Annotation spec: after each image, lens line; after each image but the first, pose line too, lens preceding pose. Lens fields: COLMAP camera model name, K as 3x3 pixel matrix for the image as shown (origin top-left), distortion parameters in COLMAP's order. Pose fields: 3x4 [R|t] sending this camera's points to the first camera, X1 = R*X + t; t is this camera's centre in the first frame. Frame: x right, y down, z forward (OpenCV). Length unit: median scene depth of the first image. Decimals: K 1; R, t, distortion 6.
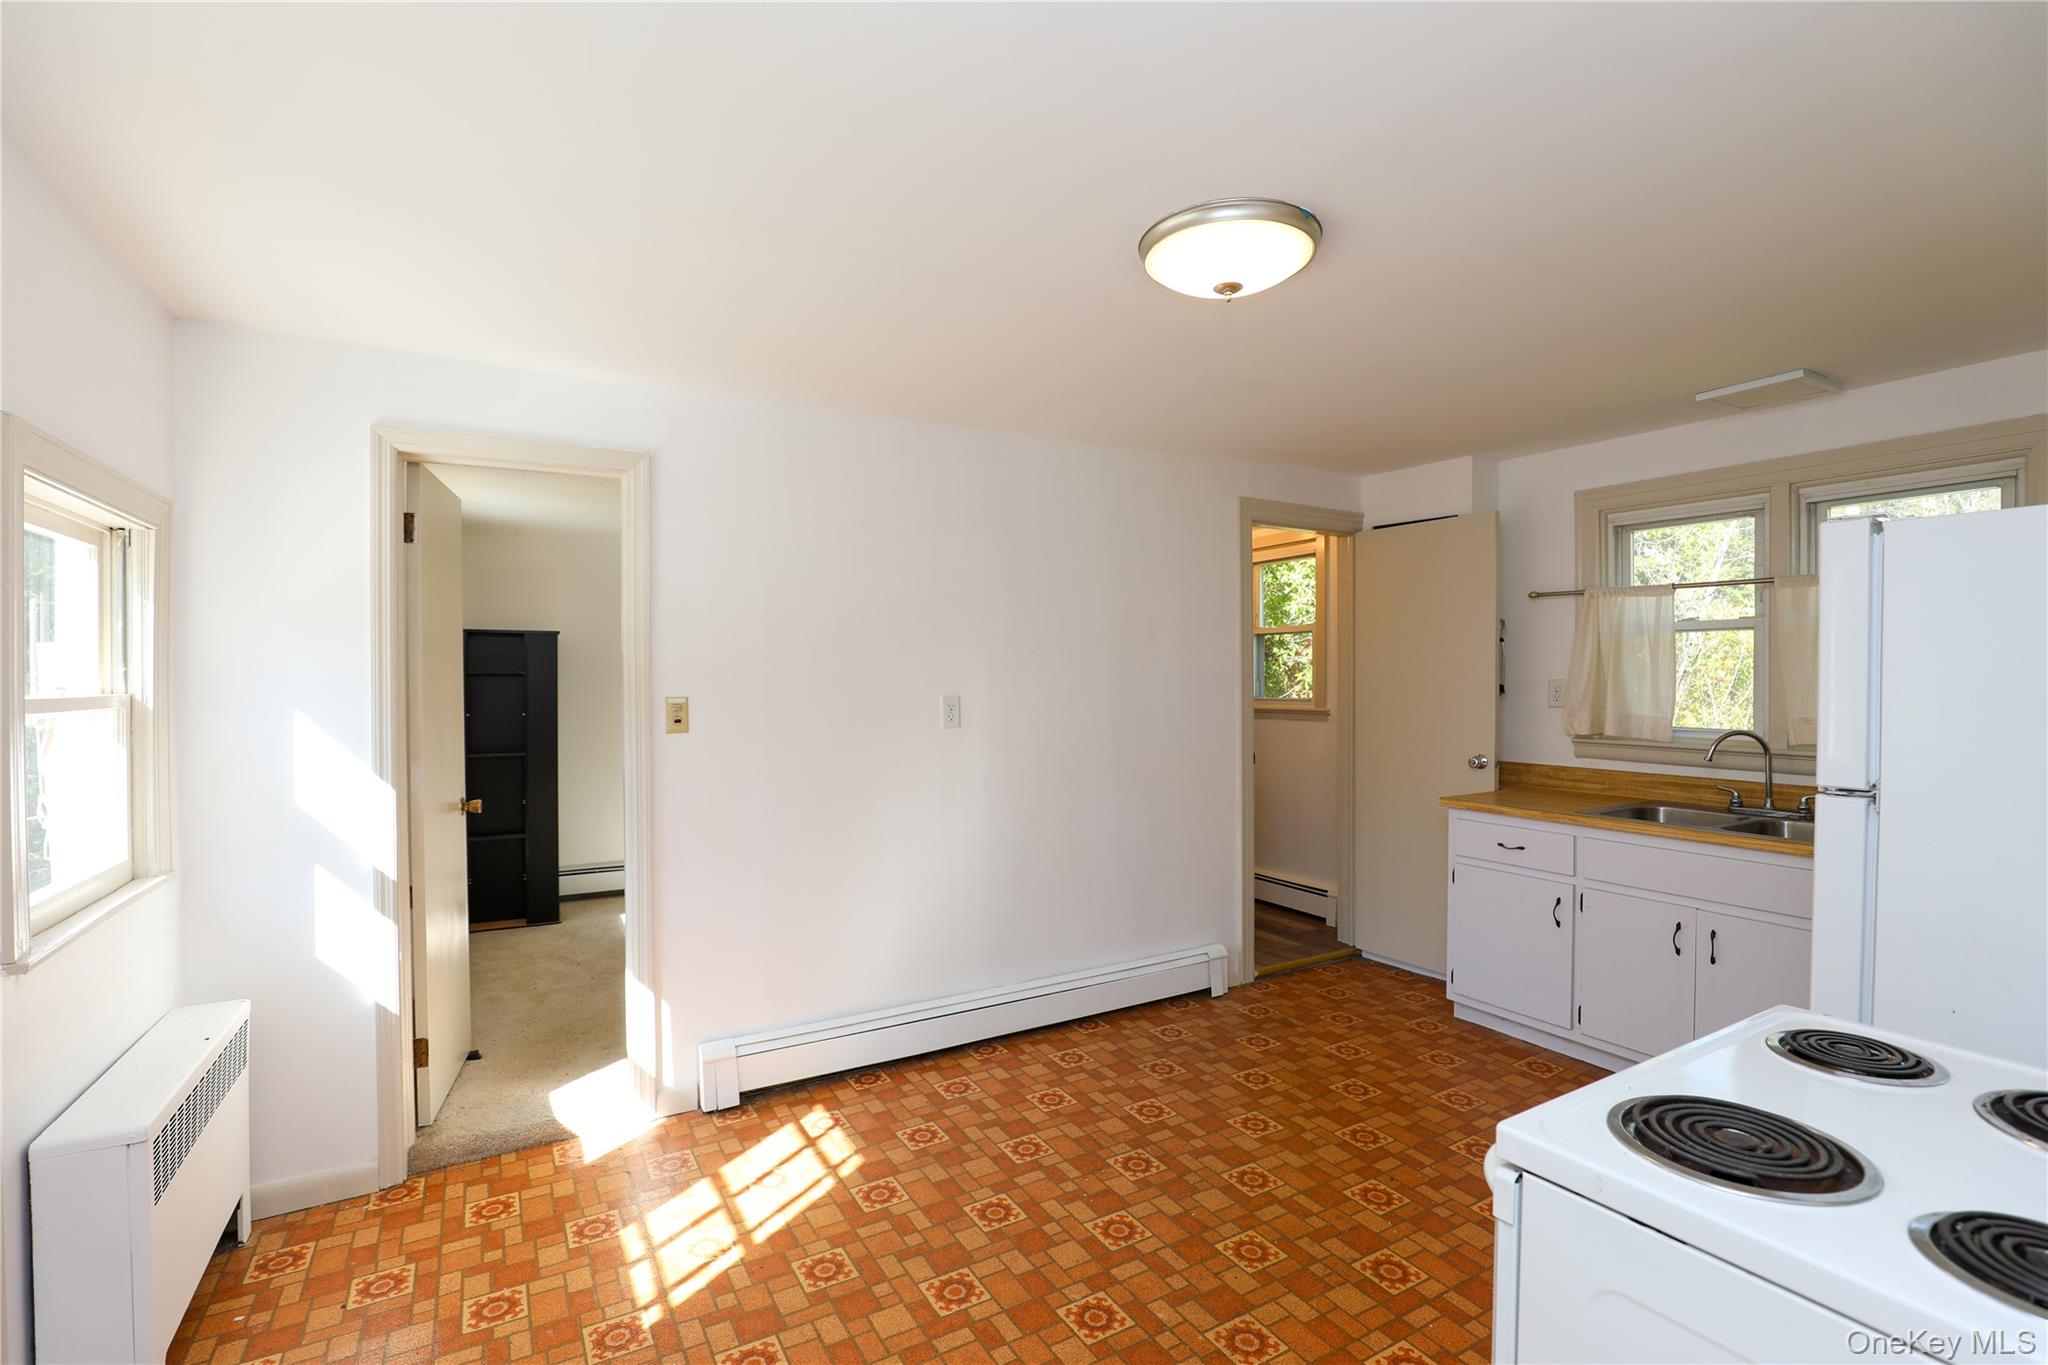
lens RADIAL K [[939.5, 0, 1024.7], [0, 939.5, 687.6], [0, 0, 1]] dist [-0.031668, 0.000108]
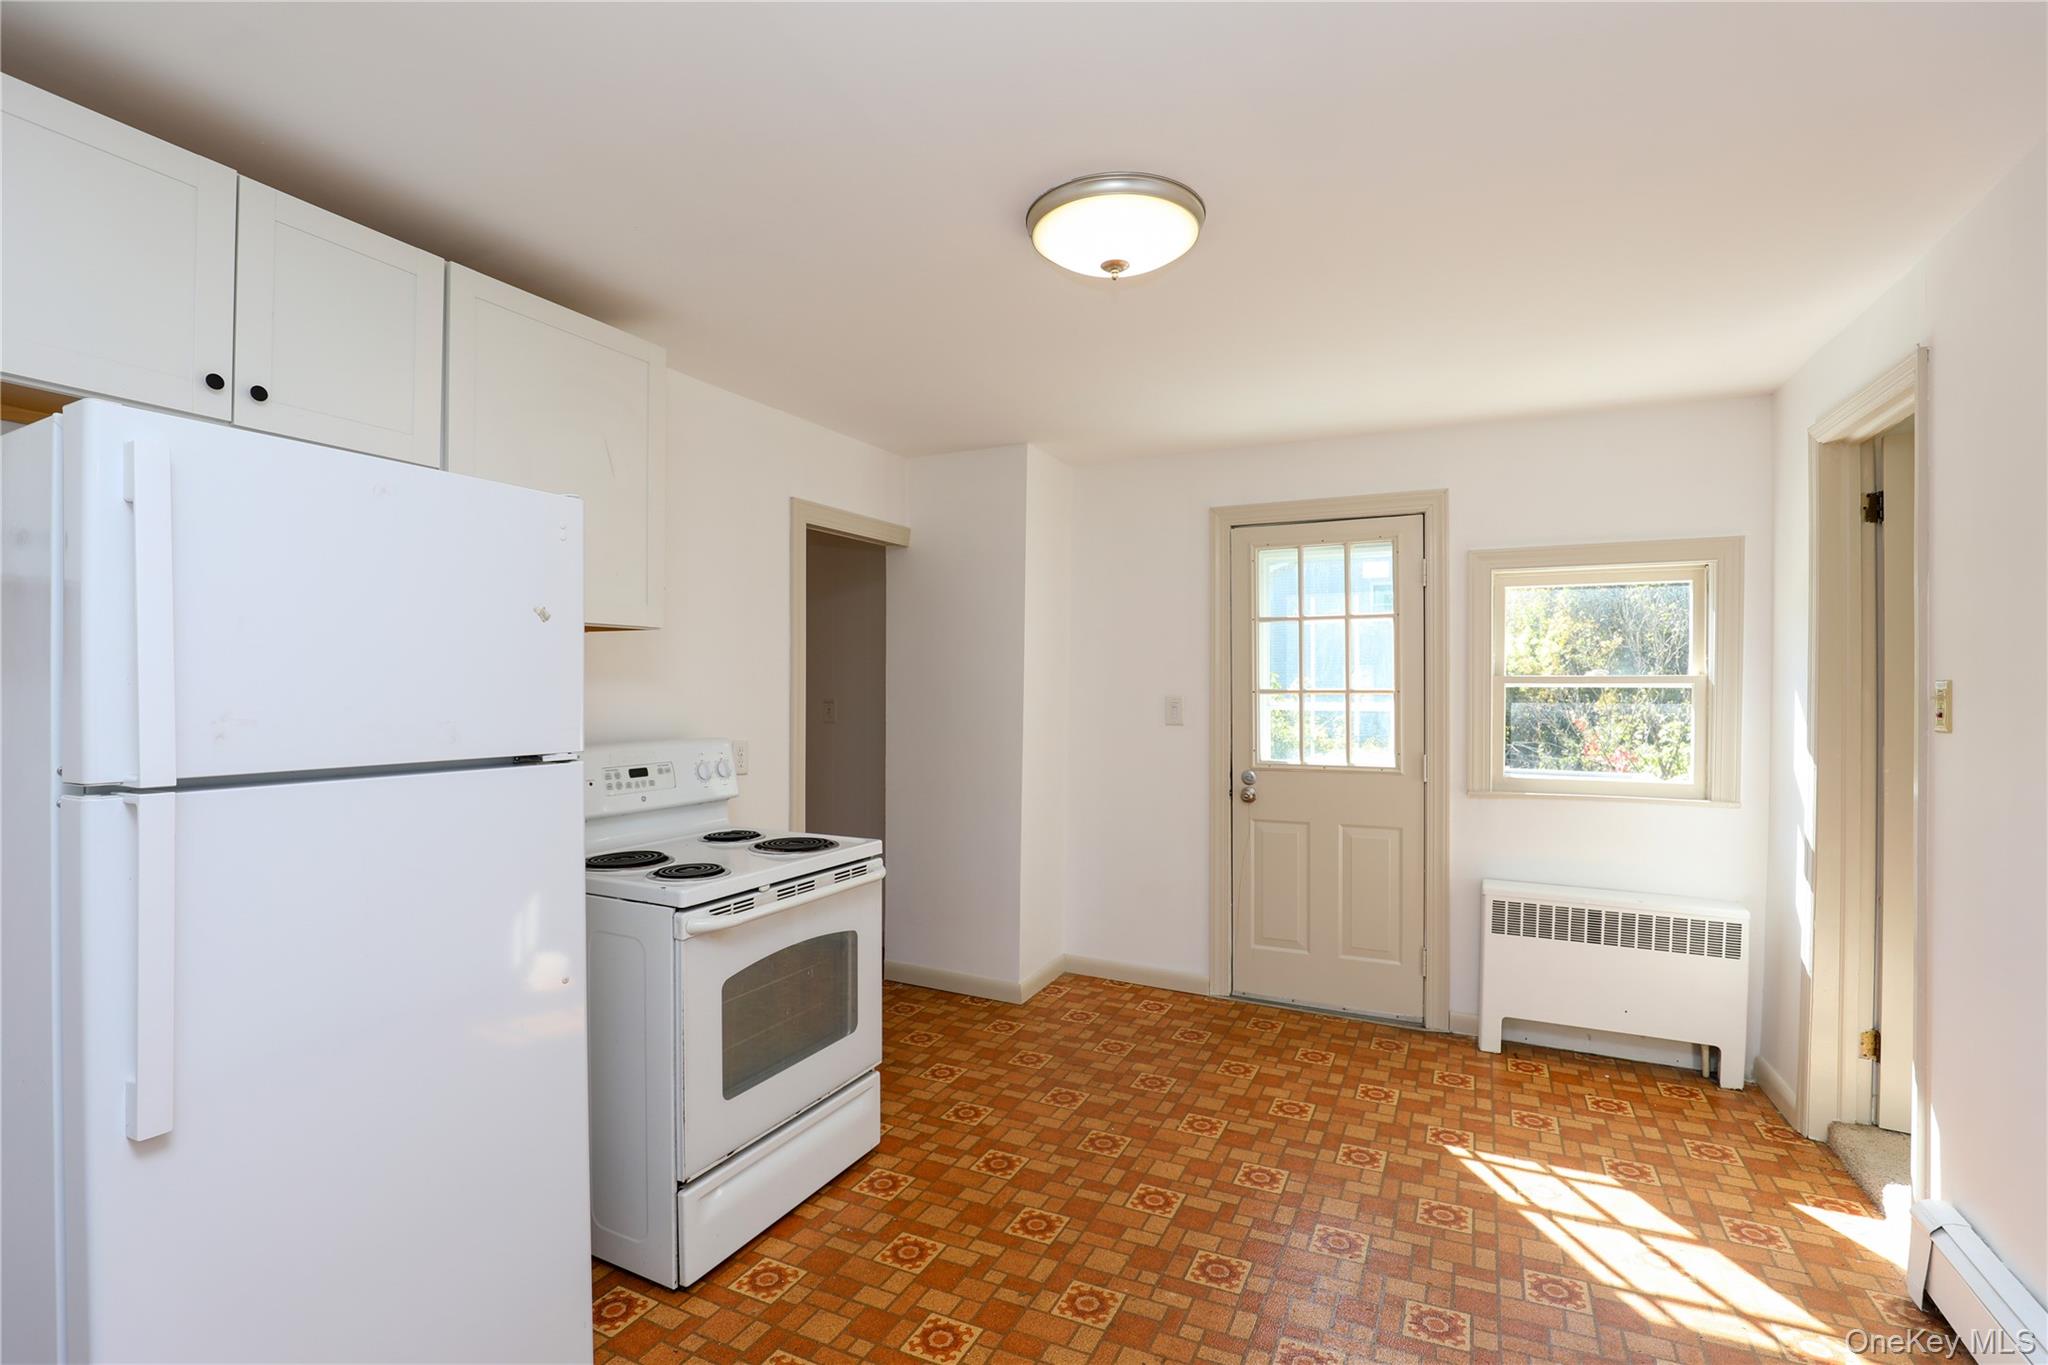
lens RADIAL K [[930.7, 0, 1018.3], [0, 930.7, 685.6], [0, 0, 1]] dist [-0.040728, 0.008052]
pose [[-0.836320, 0.000856, -0.548241, 0.642335], [-0.005044, 0.999944, 0.009256, 0.011725], [0.548218, 0.010507, -0.836269, 1.342973]]
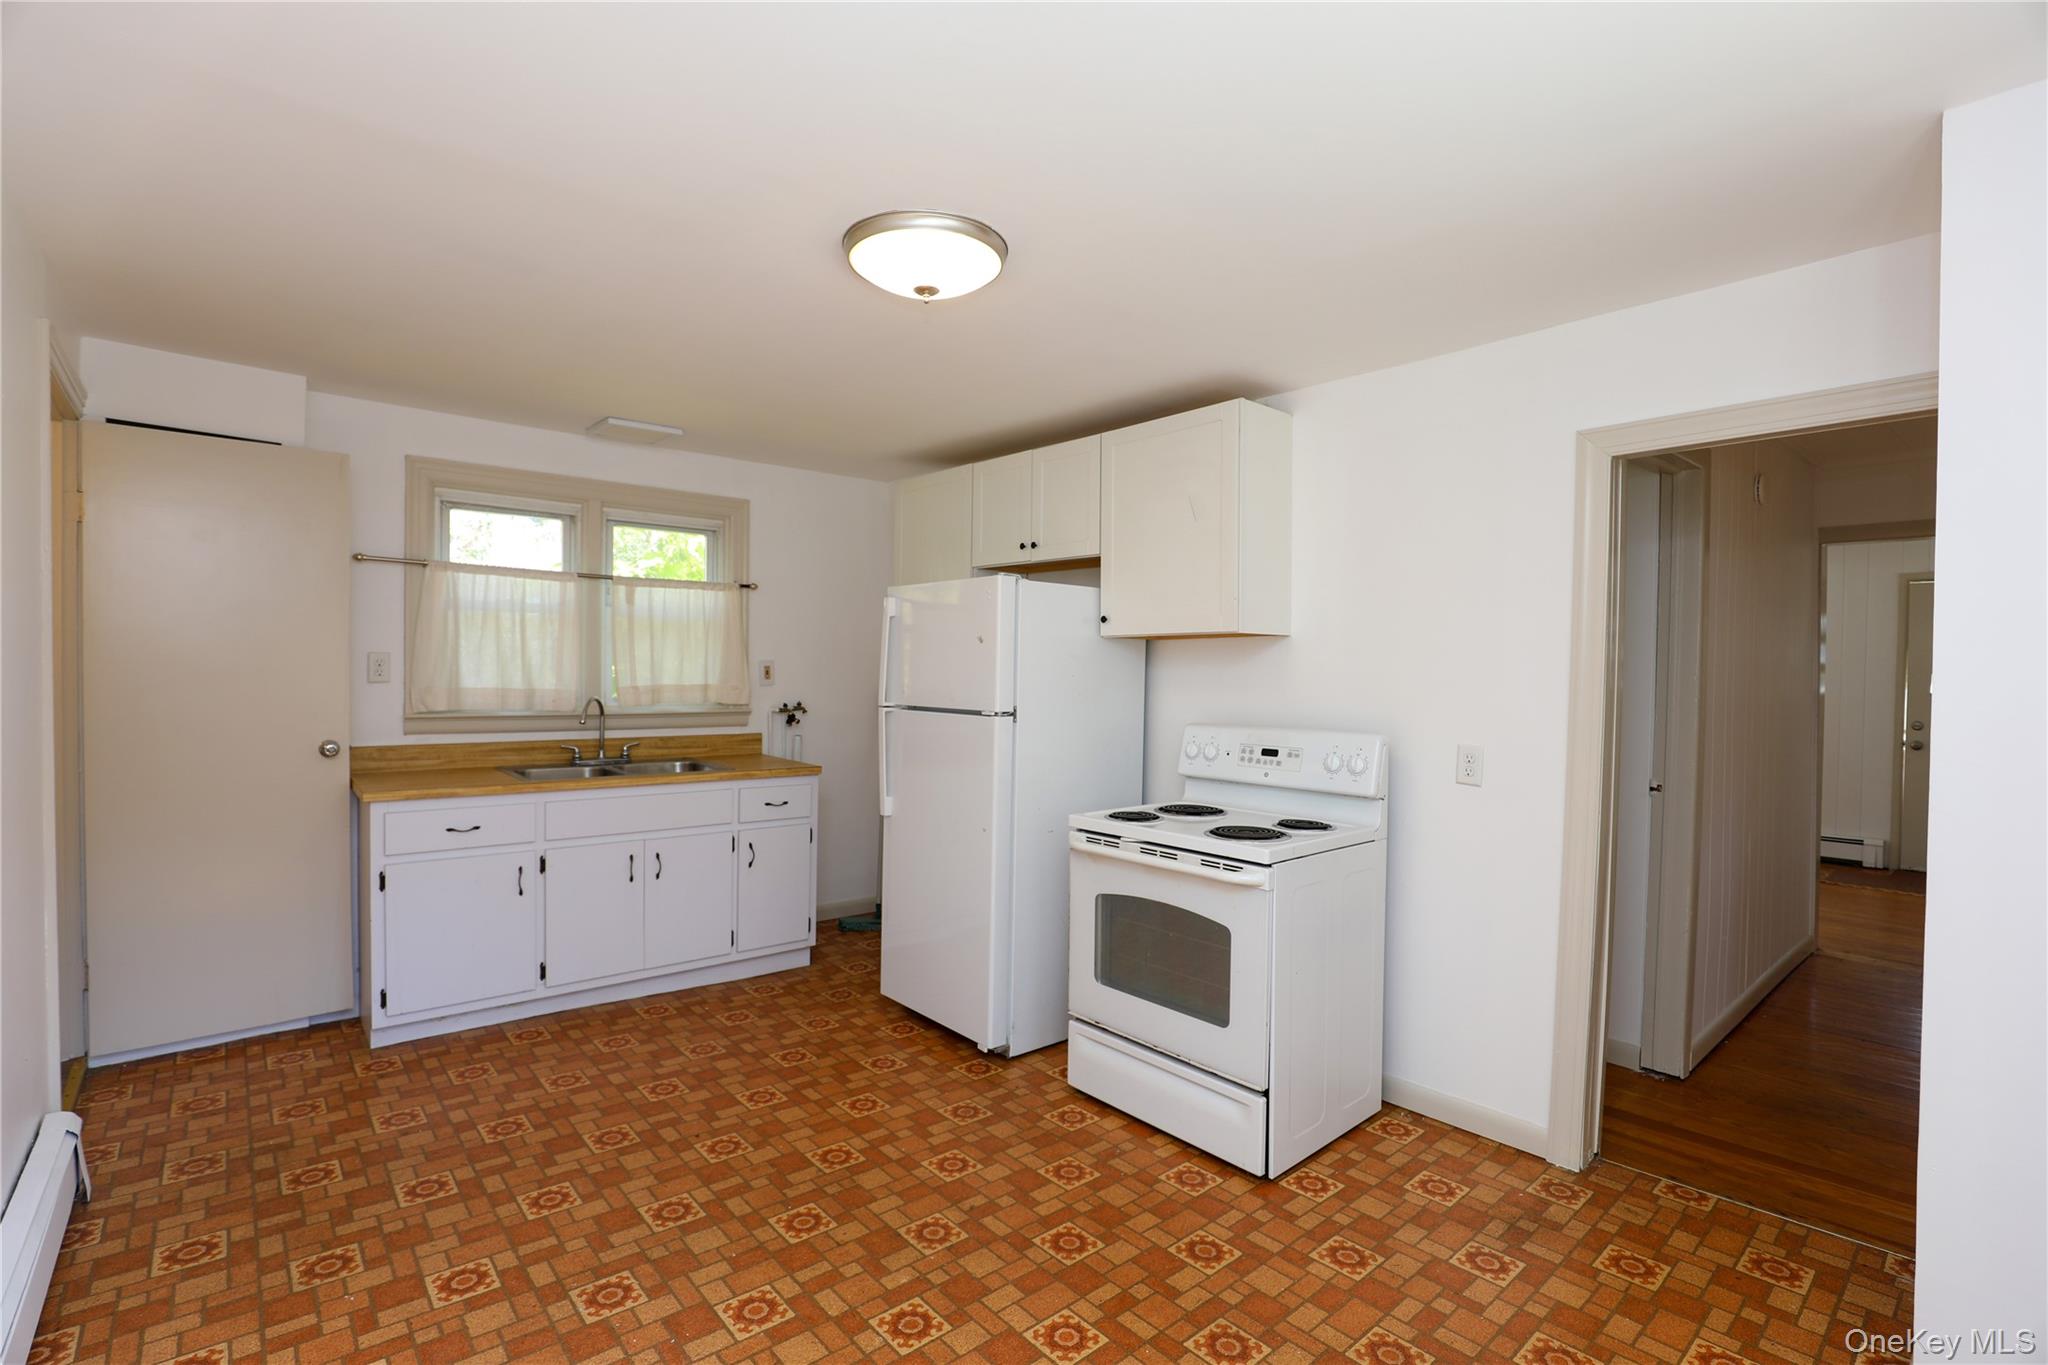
lens RADIAL K [[931.8, 0, 1016.1], [0, 931.8, 683.4], [0, 0, 1]] dist [-0.035926, 0.007724]
pose [[-0.182654, -0.012888, 0.983093, -0.659320], [-0.001609, 0.999917, 0.012810, 0.013737], [-0.983176, 0.000758, -0.182659, 0.826653]]
